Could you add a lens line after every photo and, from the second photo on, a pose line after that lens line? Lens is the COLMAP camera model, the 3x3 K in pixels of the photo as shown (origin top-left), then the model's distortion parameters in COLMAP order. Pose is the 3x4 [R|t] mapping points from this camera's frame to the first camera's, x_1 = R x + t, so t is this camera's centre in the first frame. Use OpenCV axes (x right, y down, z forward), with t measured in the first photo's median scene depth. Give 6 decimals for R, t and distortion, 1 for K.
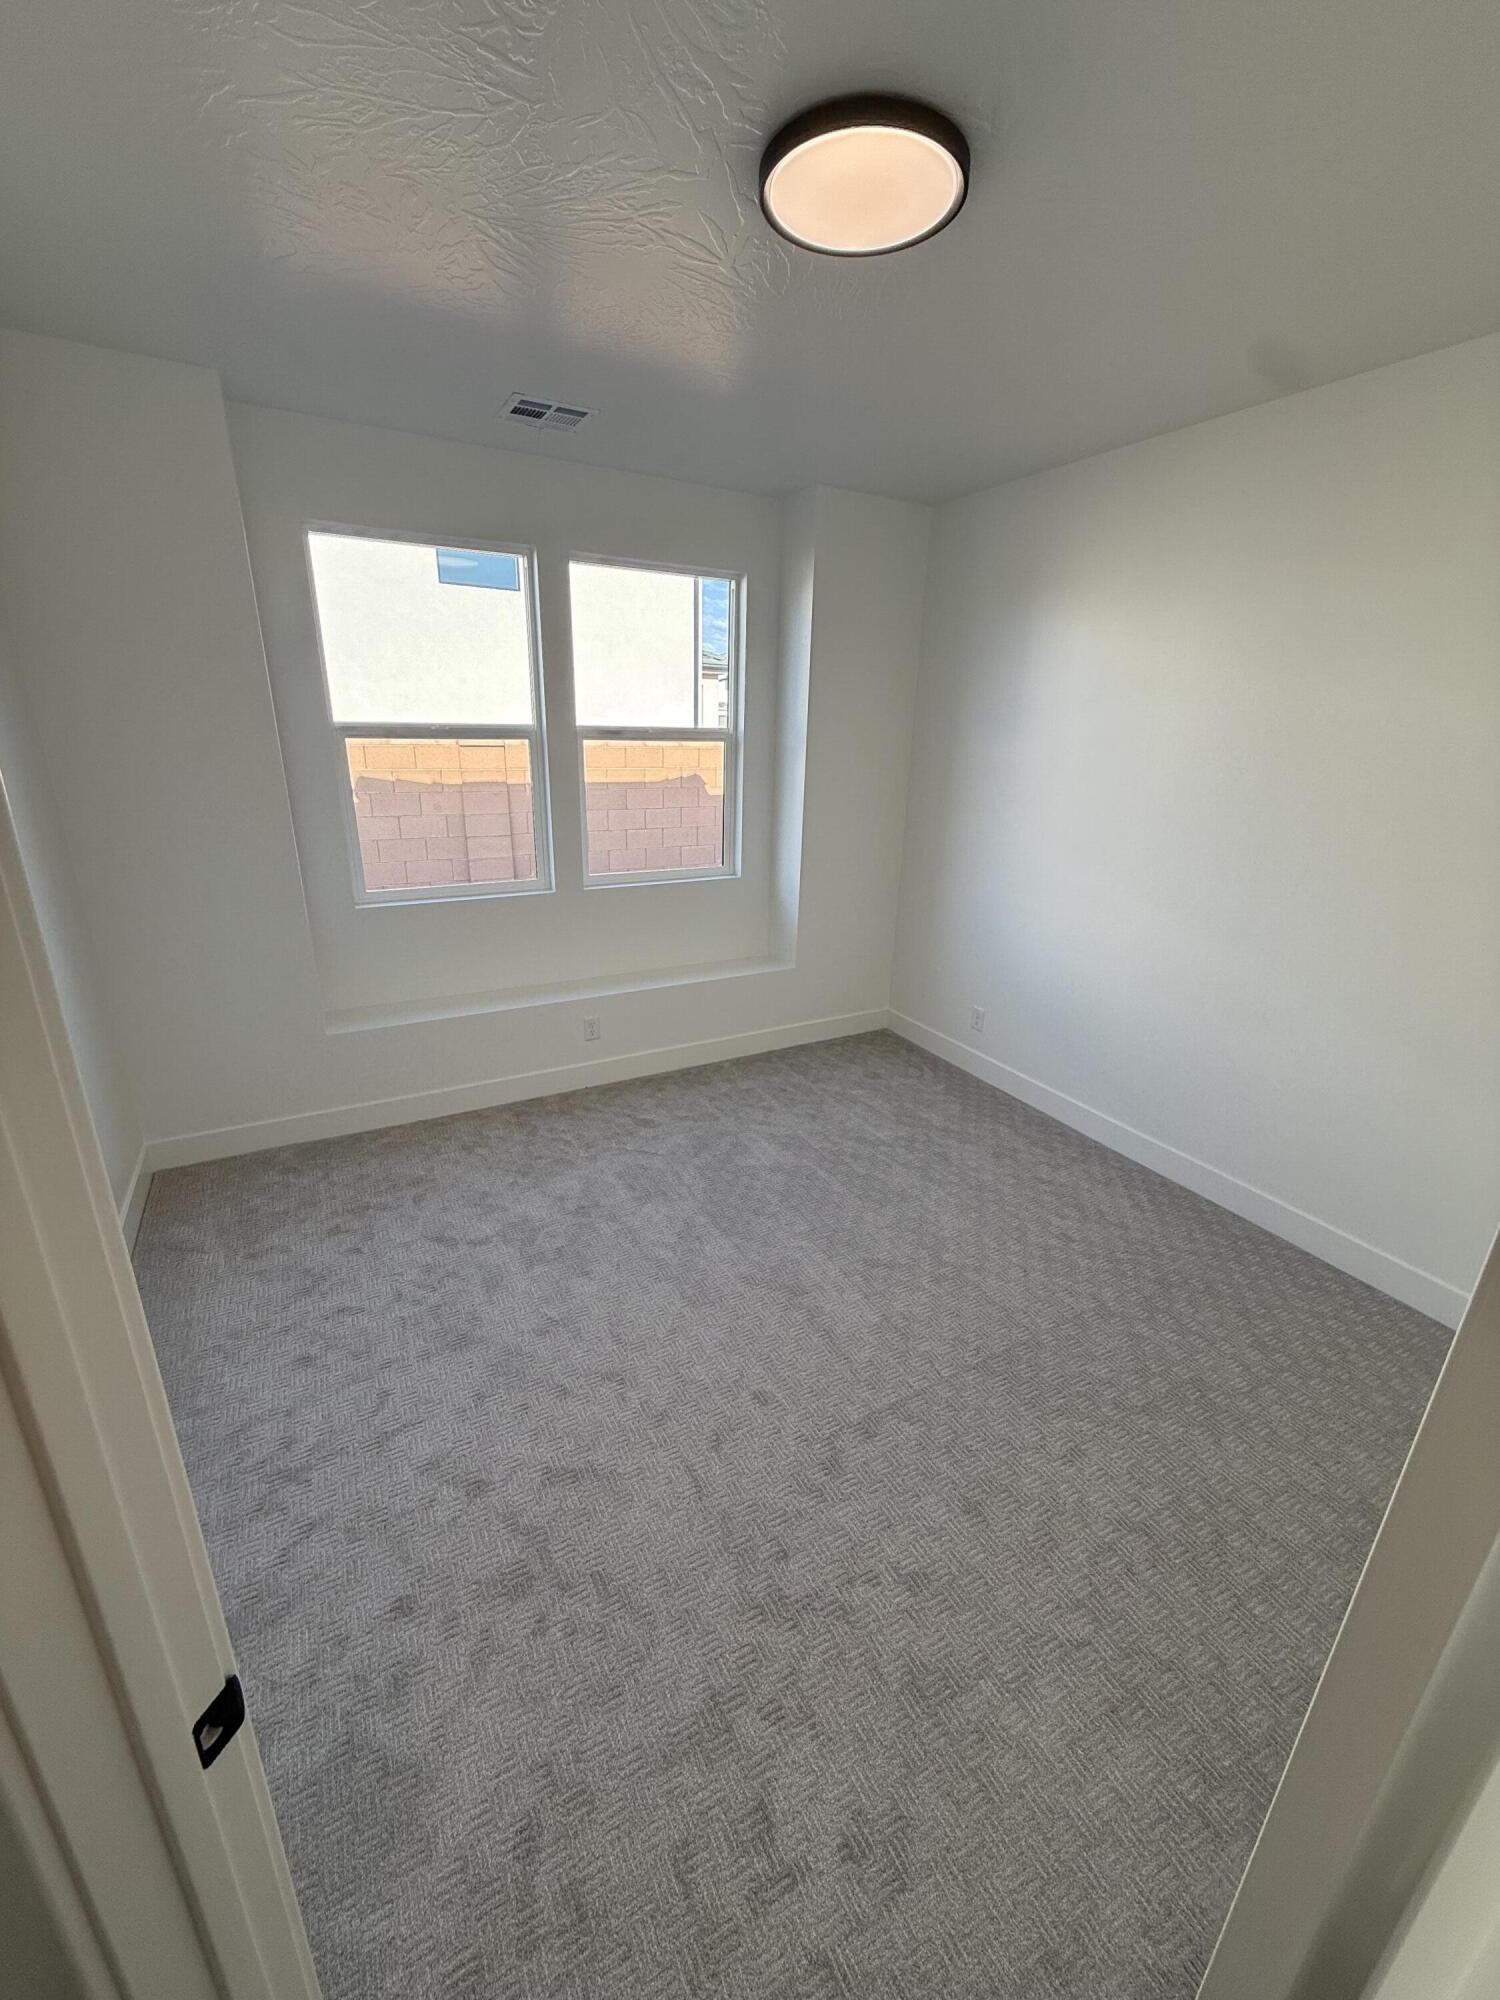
lens RADIAL K [[792.1, 0, 743.9], [0, 792.1, 997.0], [0, 0, 1]] dist [-0.000333, -0.000028]
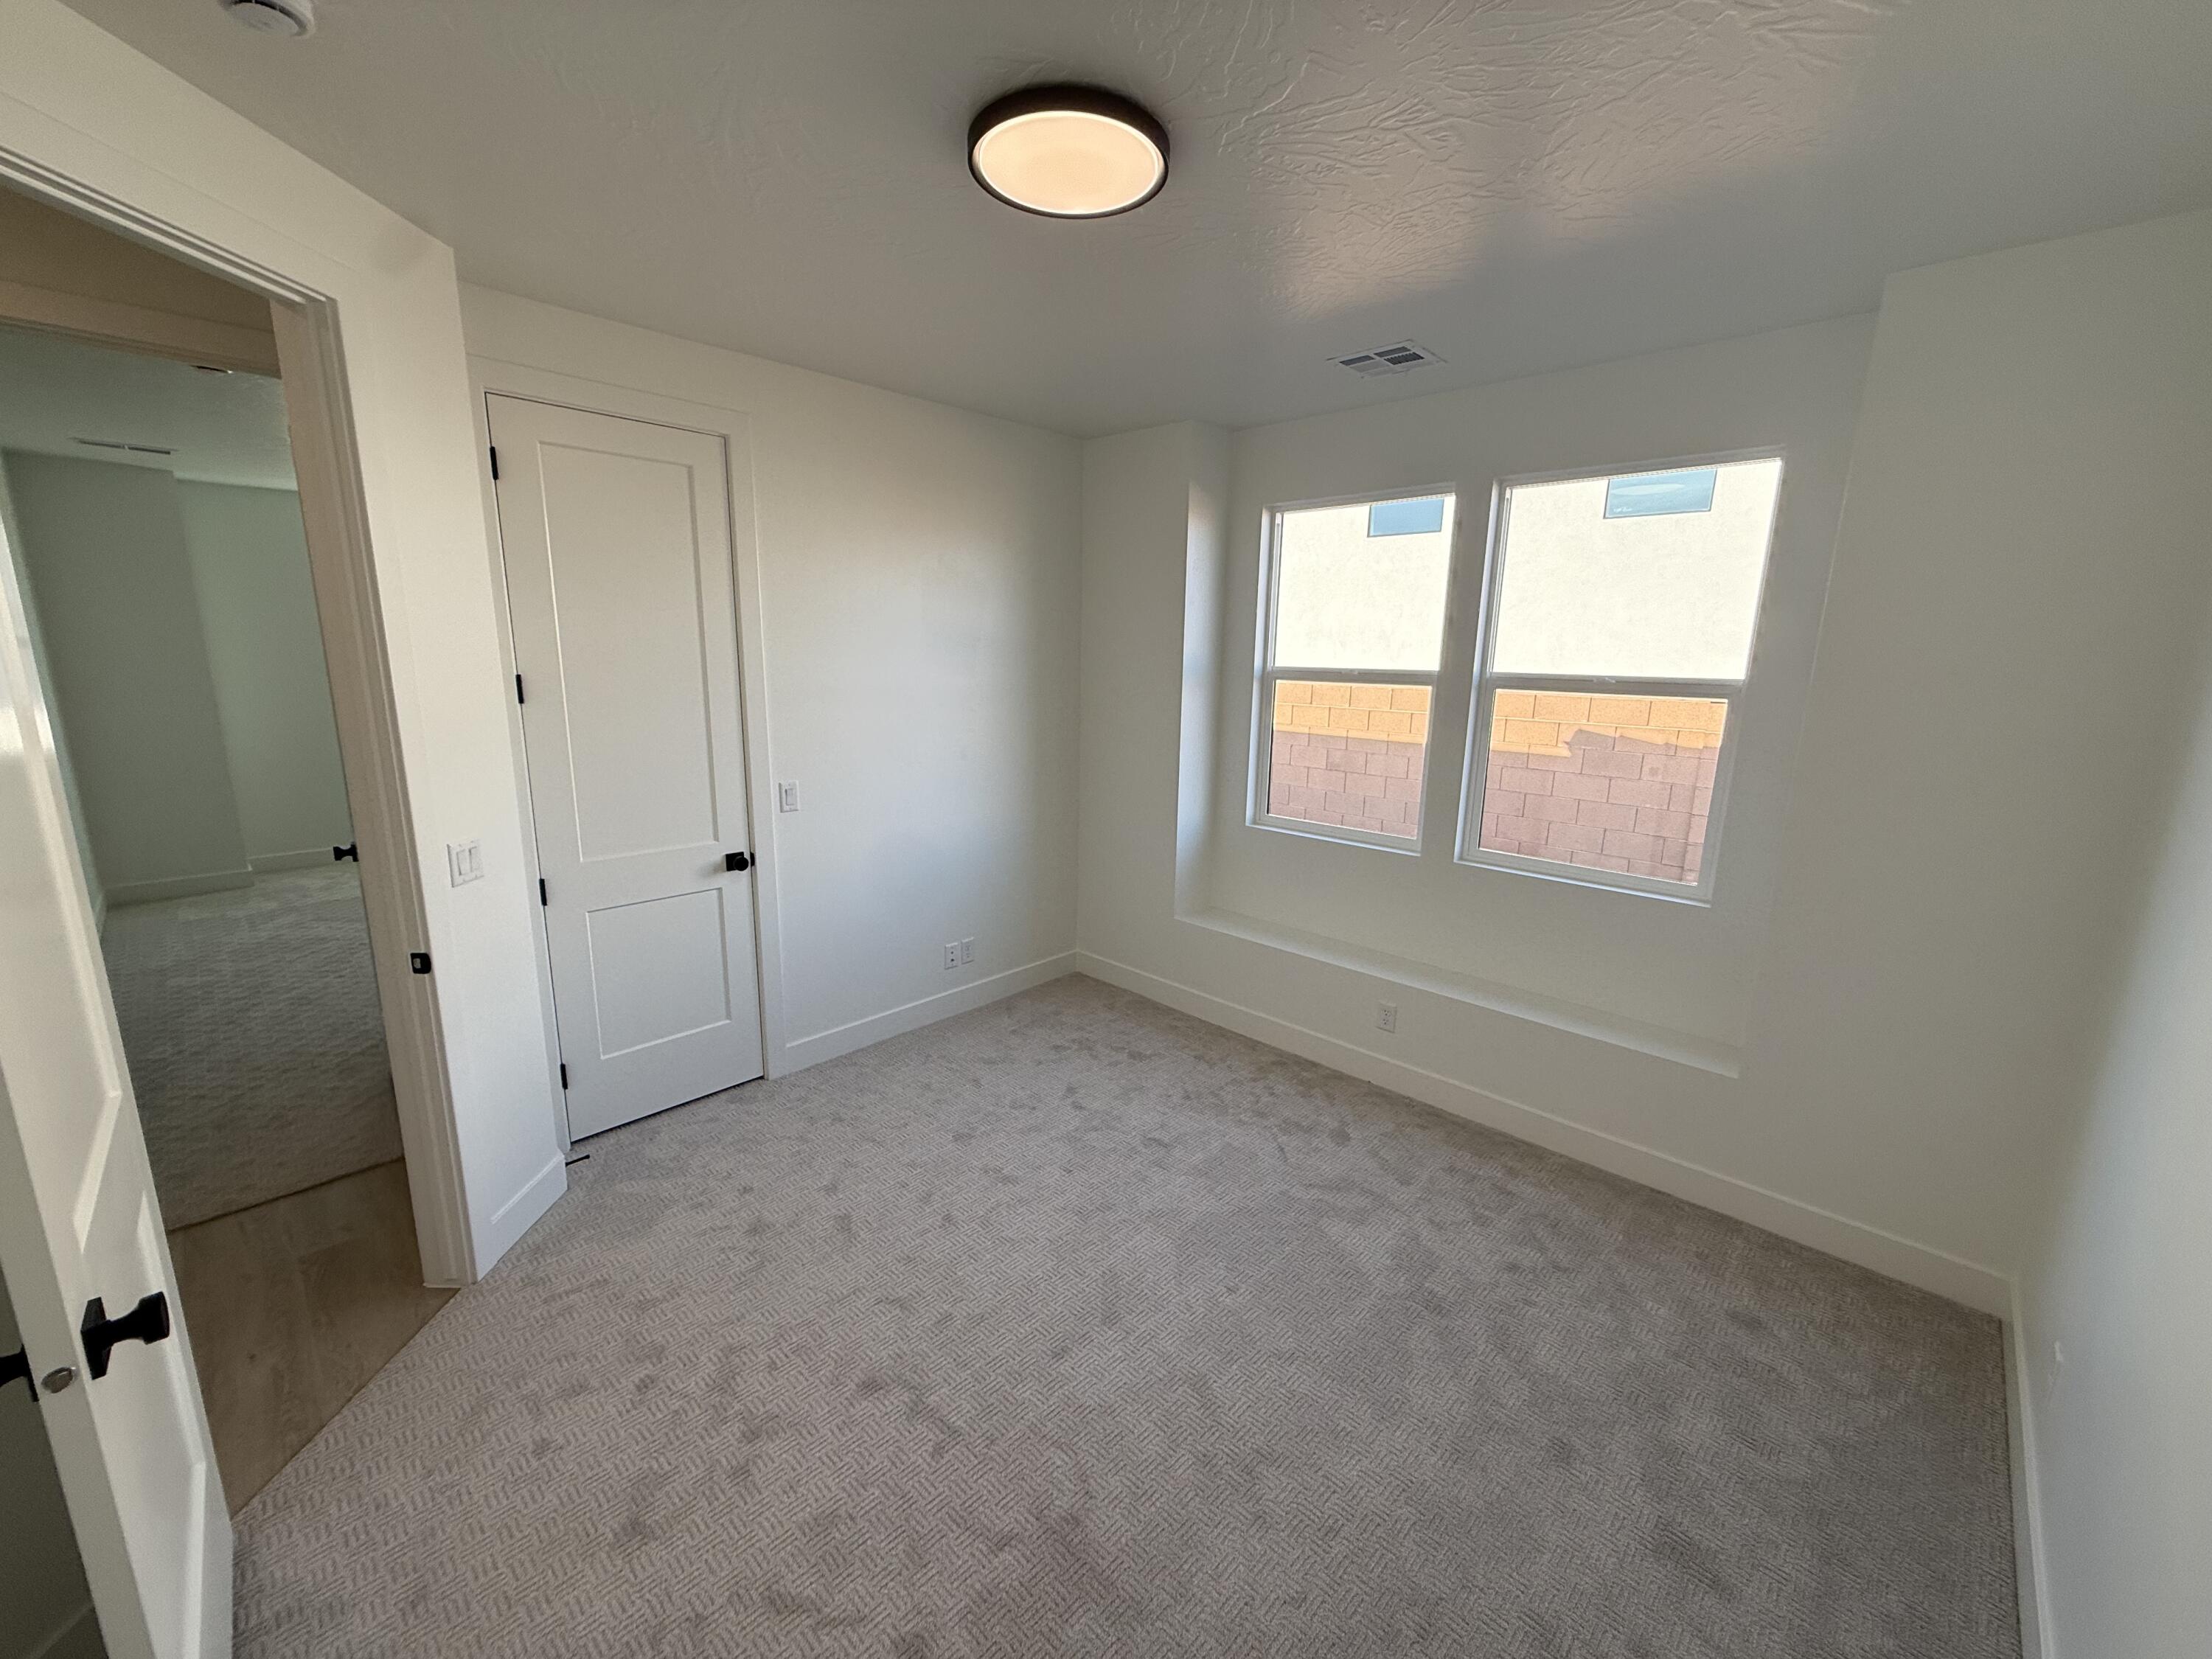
lens RADIAL K [[876.1, 0, 1099.6], [0, 876.1, 833.8], [0, 0, 1]] dist [-0.000333, -0.000028]
pose [[0.295409, 0.179826, -0.938294, 0.592884], [-0.324421, 0.942648, 0.078521, -0.125547], [0.898601, 0.281207, 0.336806, 0.381969]]
